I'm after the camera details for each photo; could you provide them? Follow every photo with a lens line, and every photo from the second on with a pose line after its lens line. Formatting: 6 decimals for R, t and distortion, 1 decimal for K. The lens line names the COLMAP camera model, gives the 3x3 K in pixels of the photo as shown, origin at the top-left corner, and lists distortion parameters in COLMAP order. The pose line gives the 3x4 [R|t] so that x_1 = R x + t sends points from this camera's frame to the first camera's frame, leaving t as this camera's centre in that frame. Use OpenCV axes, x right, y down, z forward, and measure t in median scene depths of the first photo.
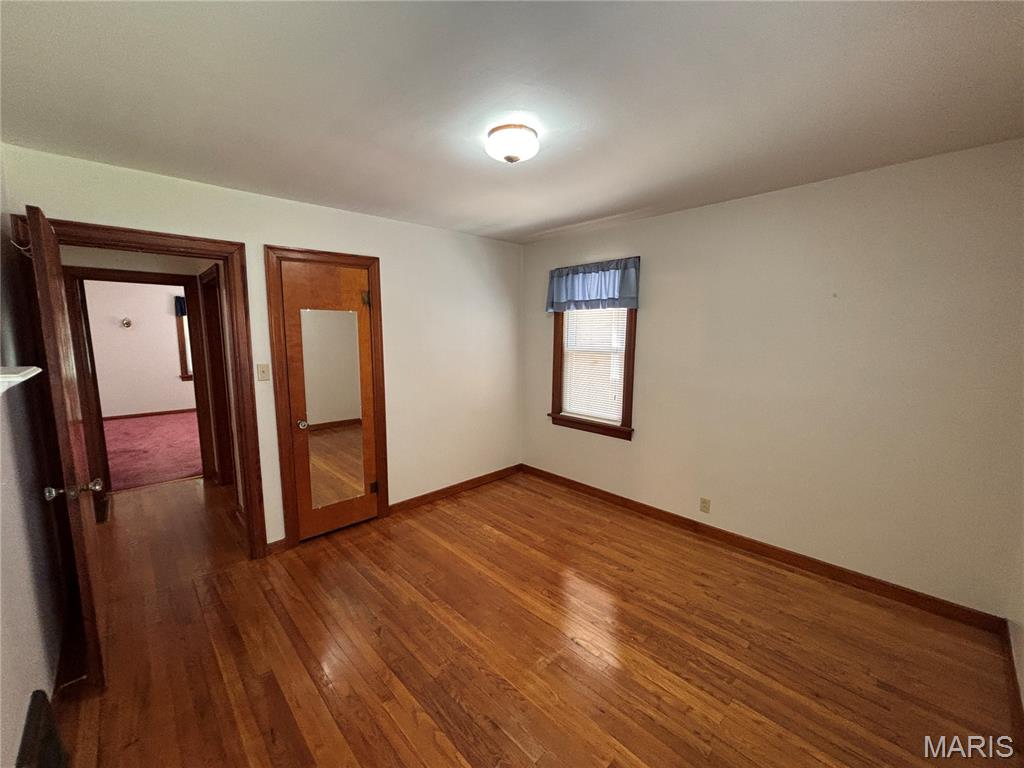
lens RADIAL K [[412.8, 0, 510.4], [0, 412.8, 384.1], [0, 0, 1]] dist [0.019631, 0.000079]
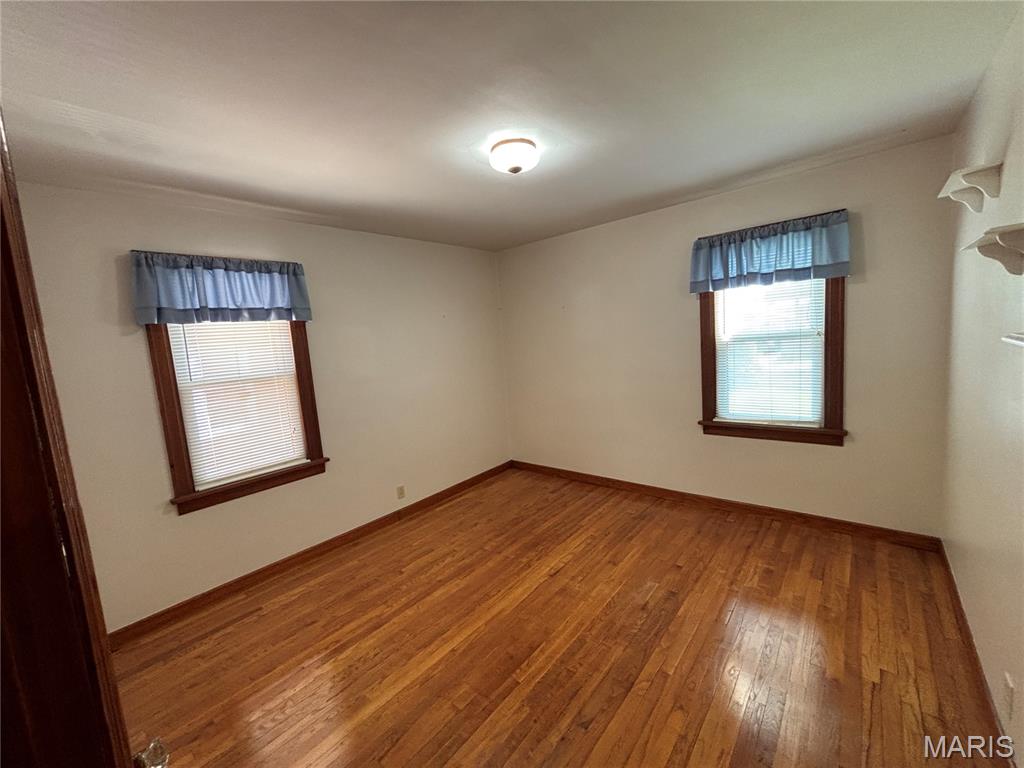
lens RADIAL K [[412.8, 0, 509.9], [0, 412.8, 383.1], [0, 0, 1]] dist [0.019631, 0.000079]
pose [[-0.091441, -0.102884, 0.990481, -0.697161], [0.204983, 0.971403, 0.119827, -0.082685], [-0.974485, 0.213989, -0.067737, 0.745488]]
